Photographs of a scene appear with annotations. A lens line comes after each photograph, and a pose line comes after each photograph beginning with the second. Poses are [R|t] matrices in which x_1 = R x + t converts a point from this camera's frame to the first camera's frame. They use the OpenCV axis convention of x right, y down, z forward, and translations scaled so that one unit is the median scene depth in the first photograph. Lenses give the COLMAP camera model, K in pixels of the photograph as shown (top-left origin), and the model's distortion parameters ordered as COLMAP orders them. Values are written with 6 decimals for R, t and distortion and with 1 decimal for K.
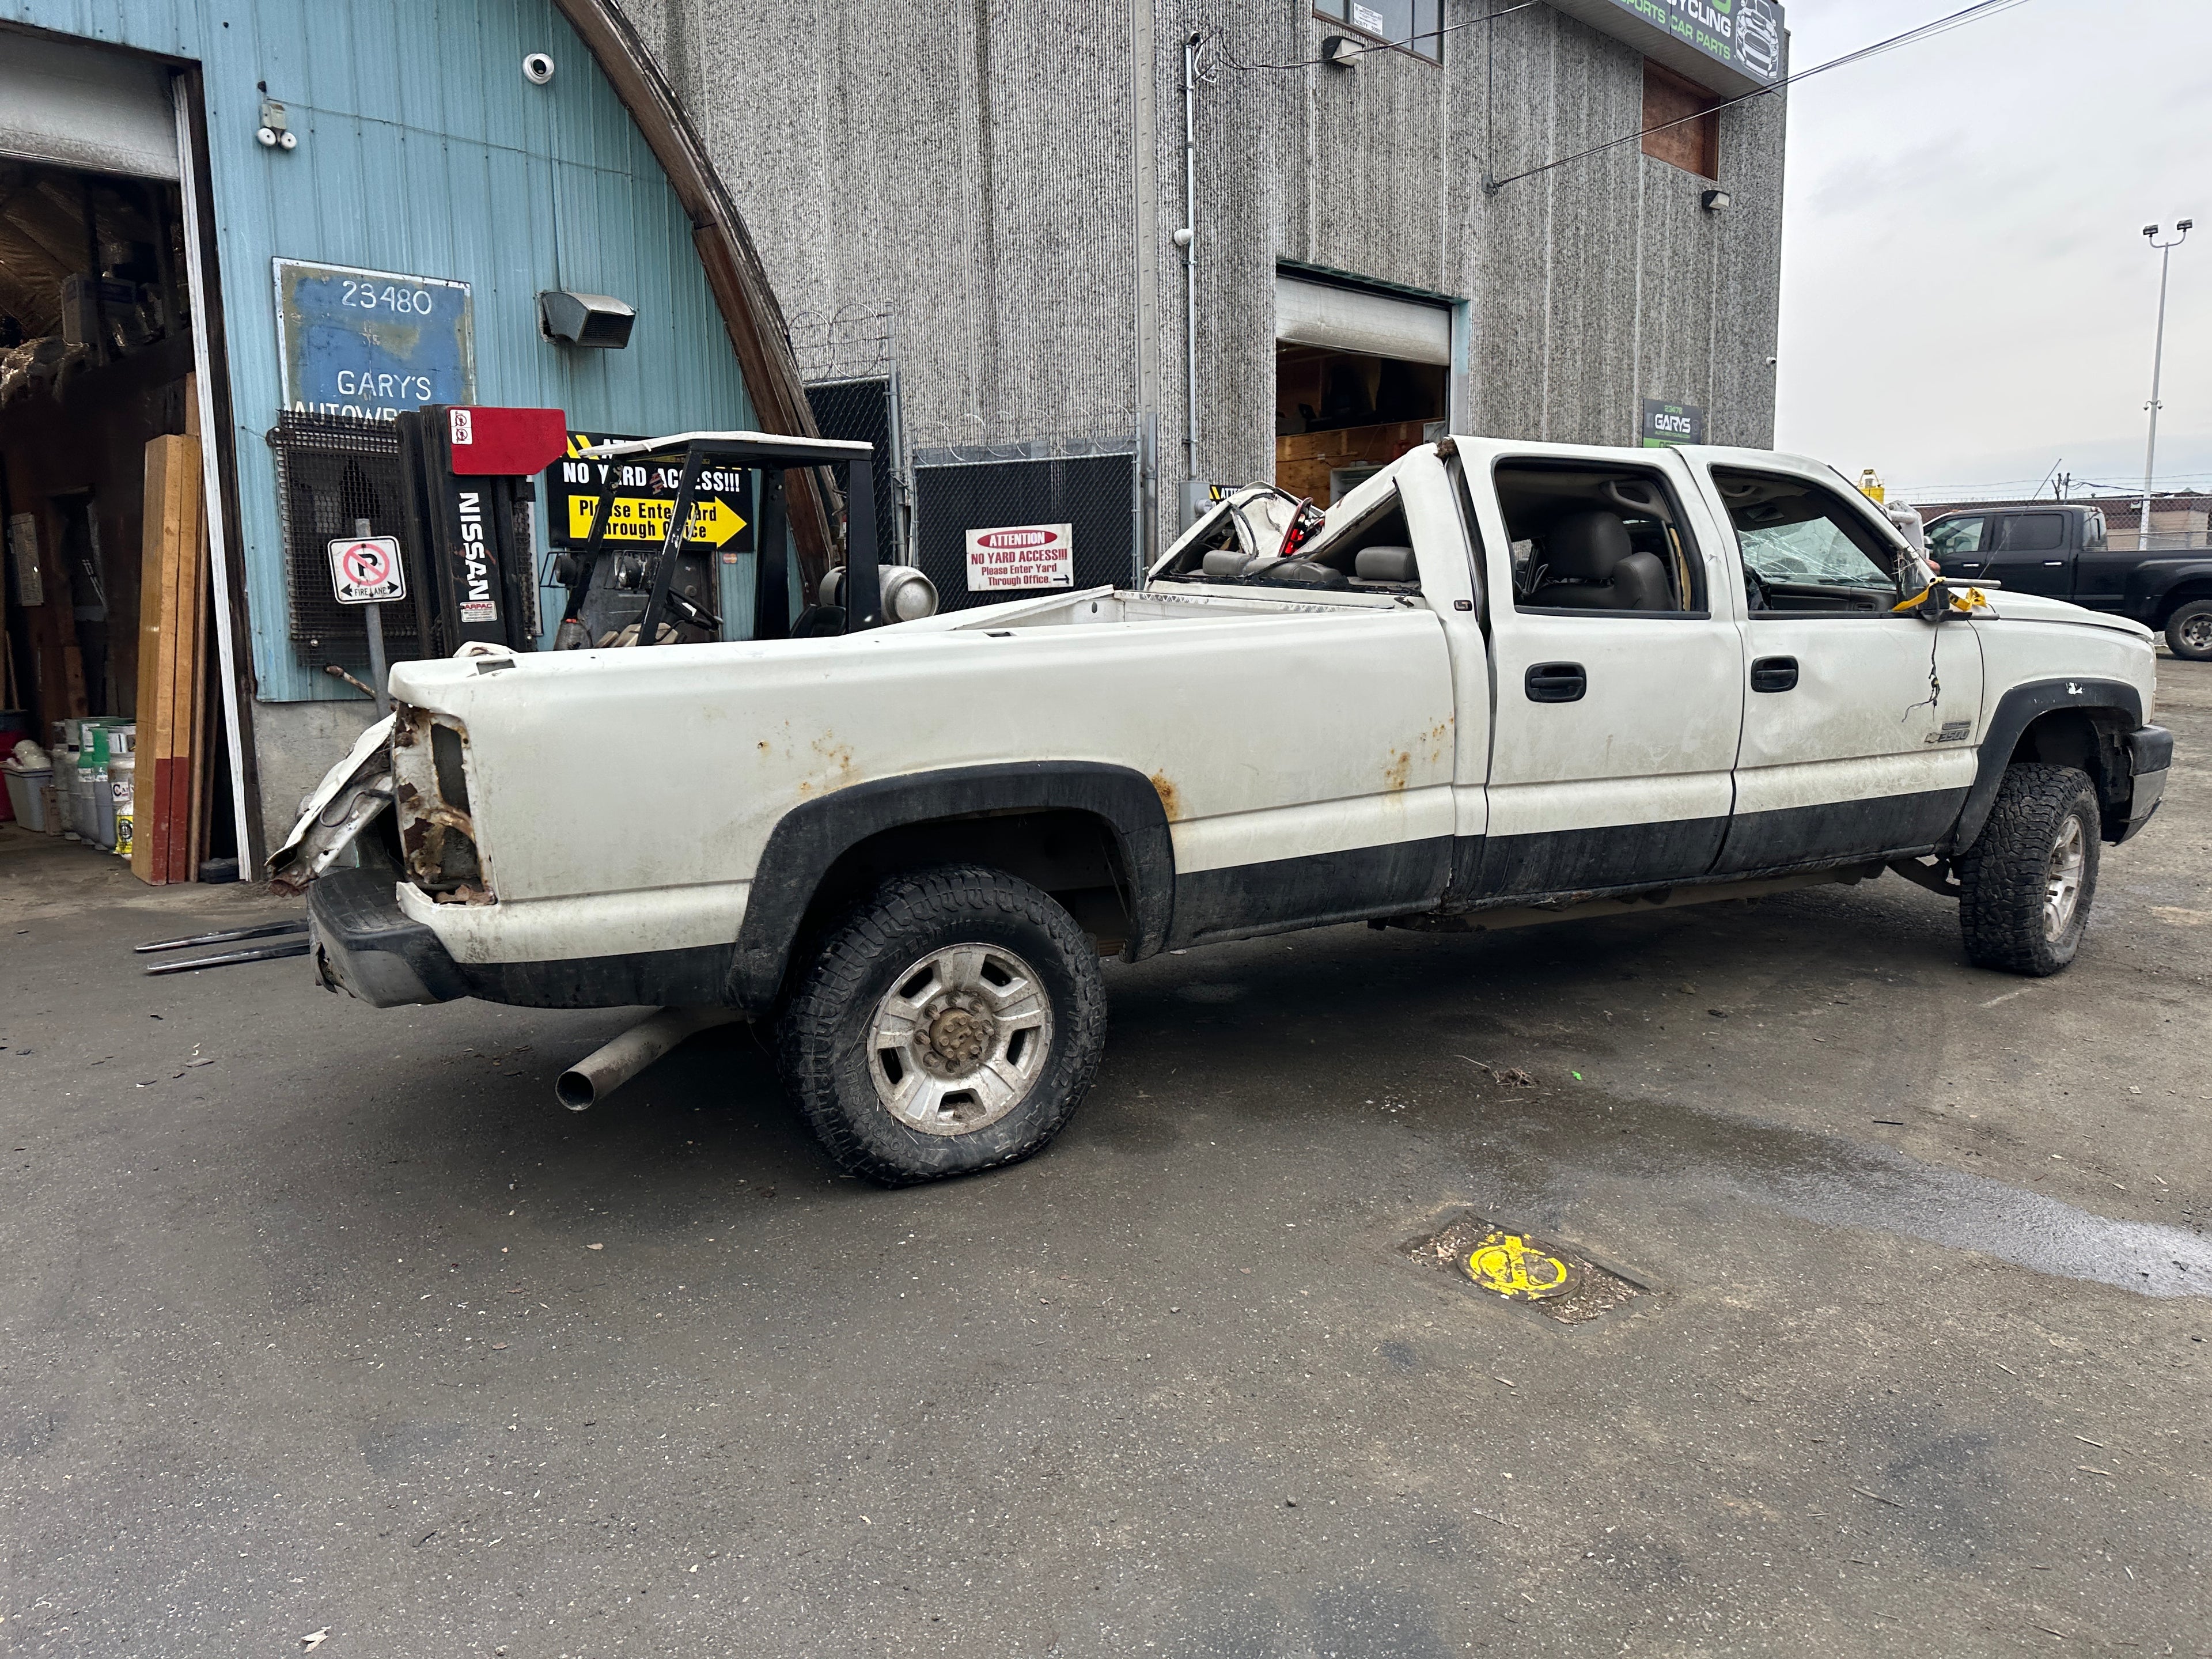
lens RADIAL K [[1555.0, 0, 1108.9], [0, 1555.0, 830.4], [0, 0, 1]] dist [0.035932, -0.043576]
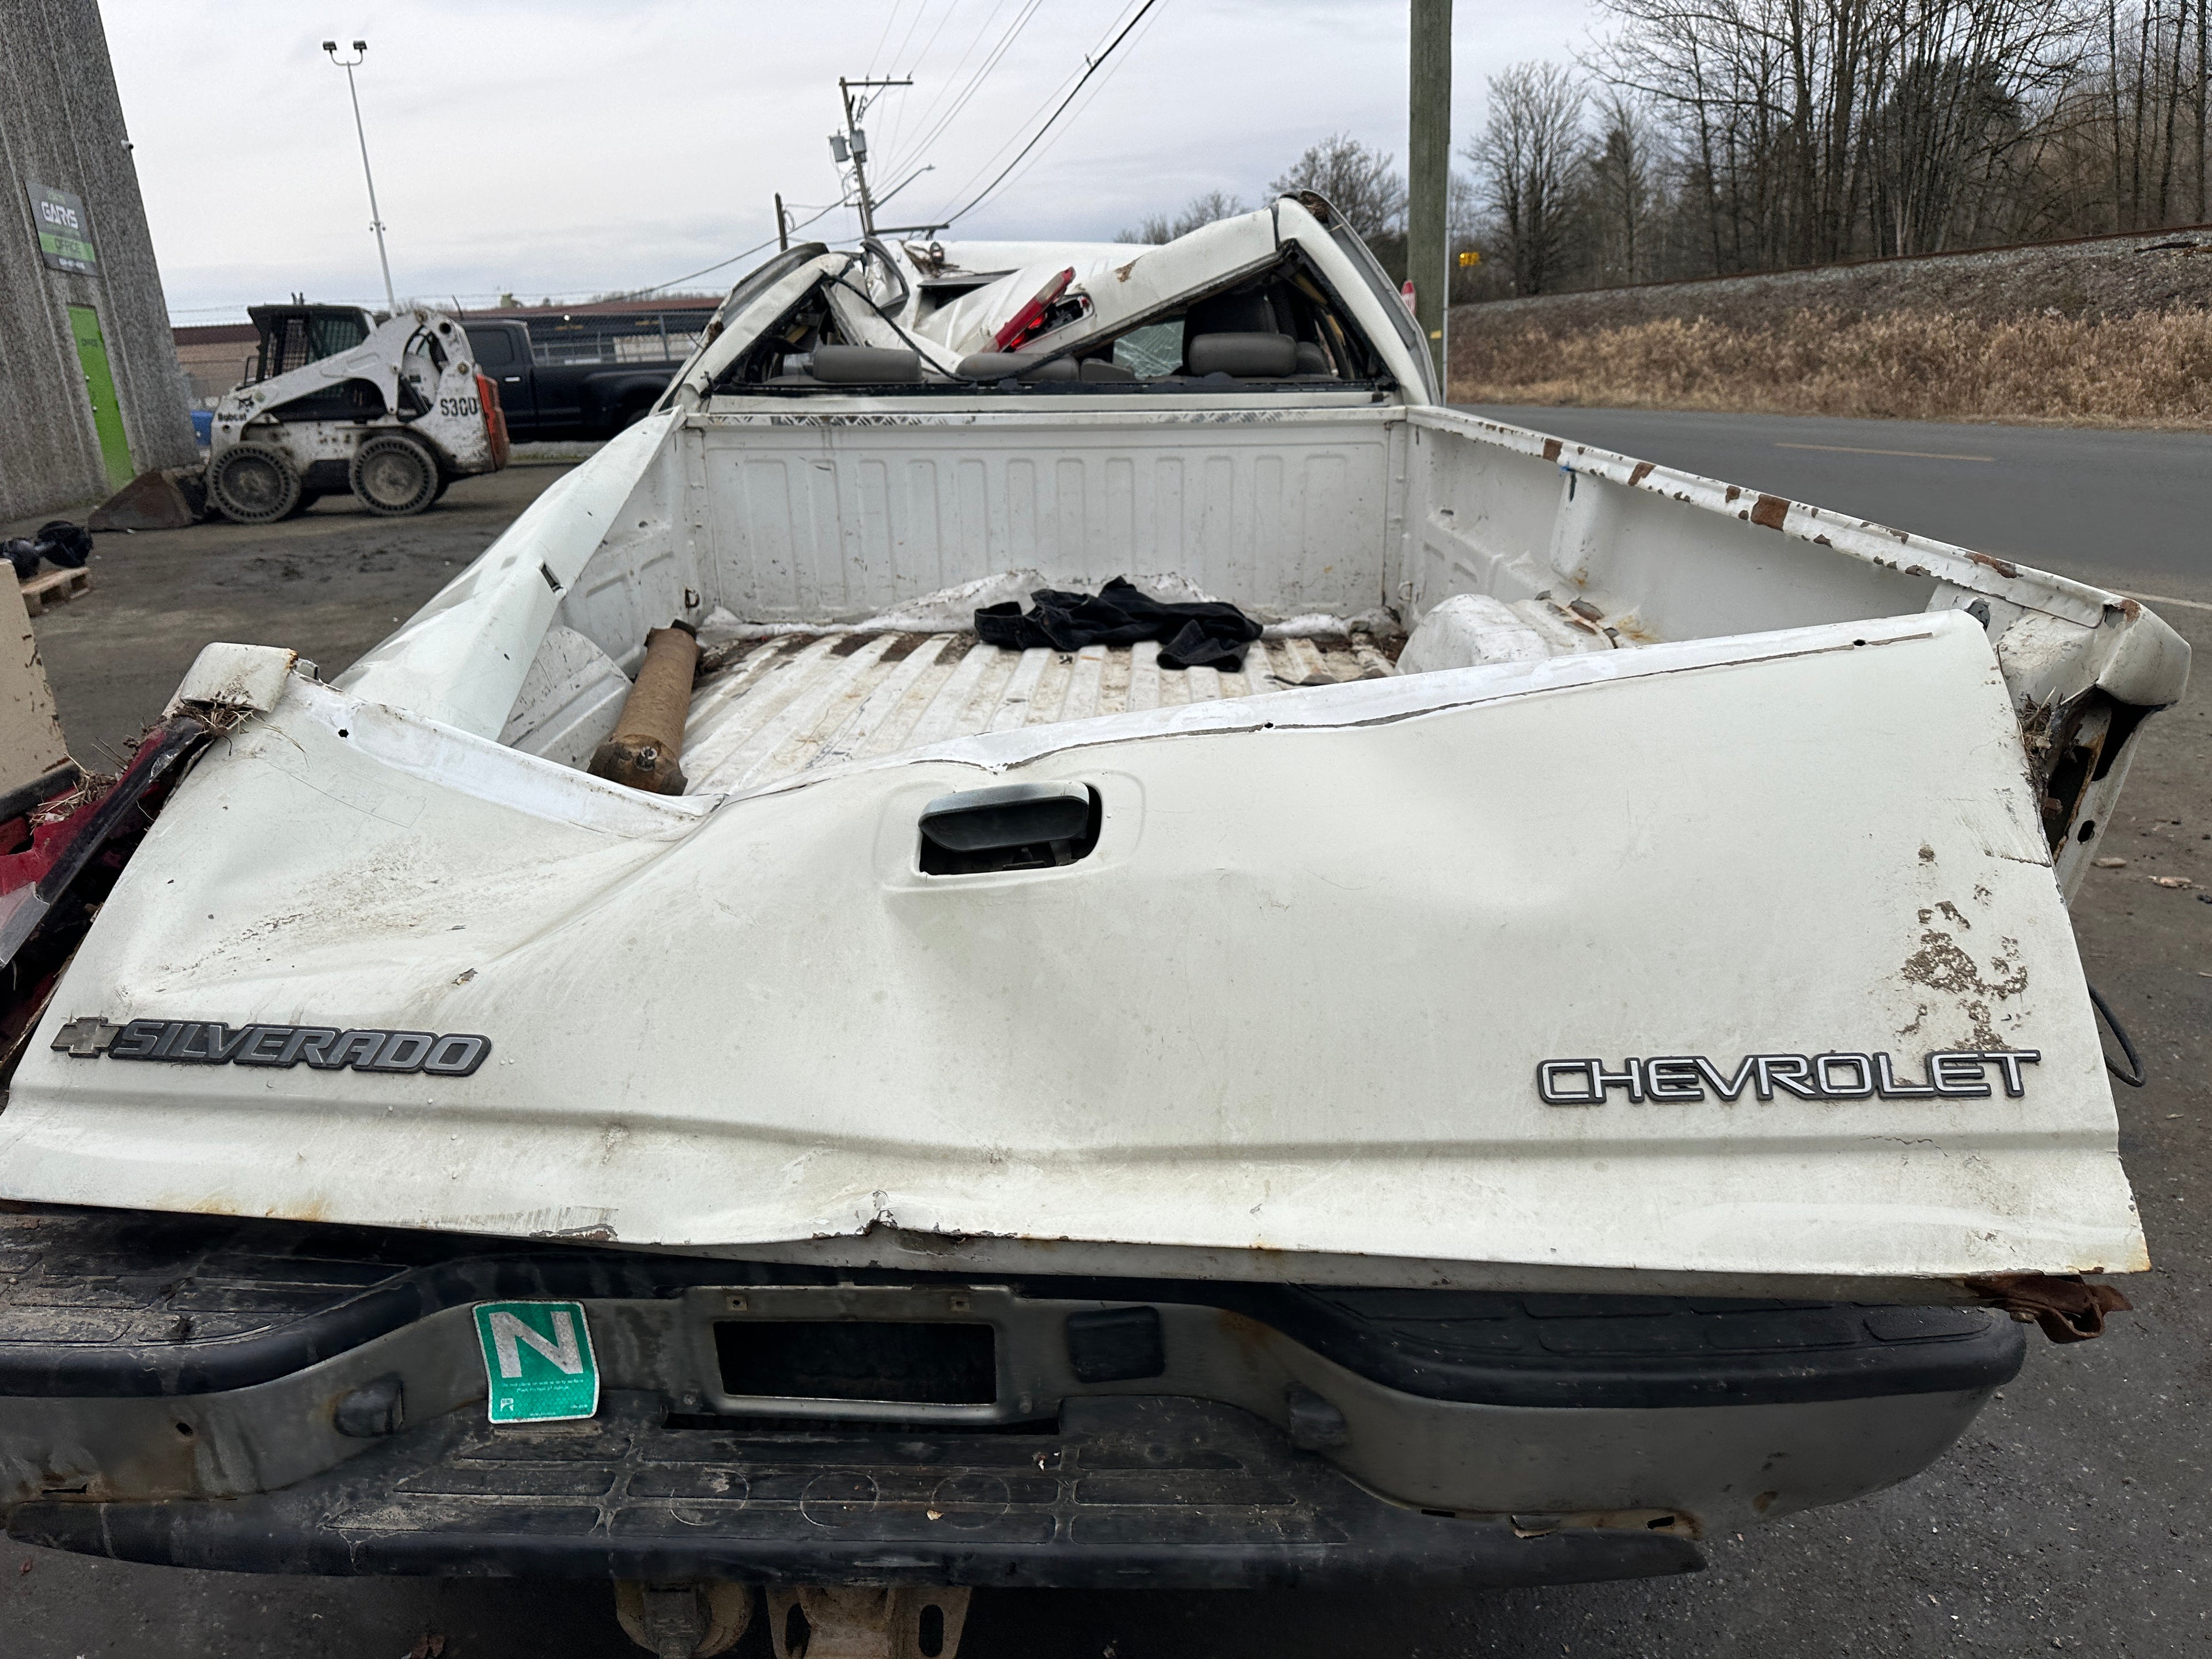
lens RADIAL K [[1555.0, 0, 1115.4], [0, 1555.0, 837.7], [0, 0, 1]] dist [0.035932, -0.043576]
pose [[0.493492, -0.269801, 0.826845, -0.358444], [0.177817, 0.961887, 0.207737, -0.069402], [-0.851379, 0.044511, 0.522659, 0.404959]]
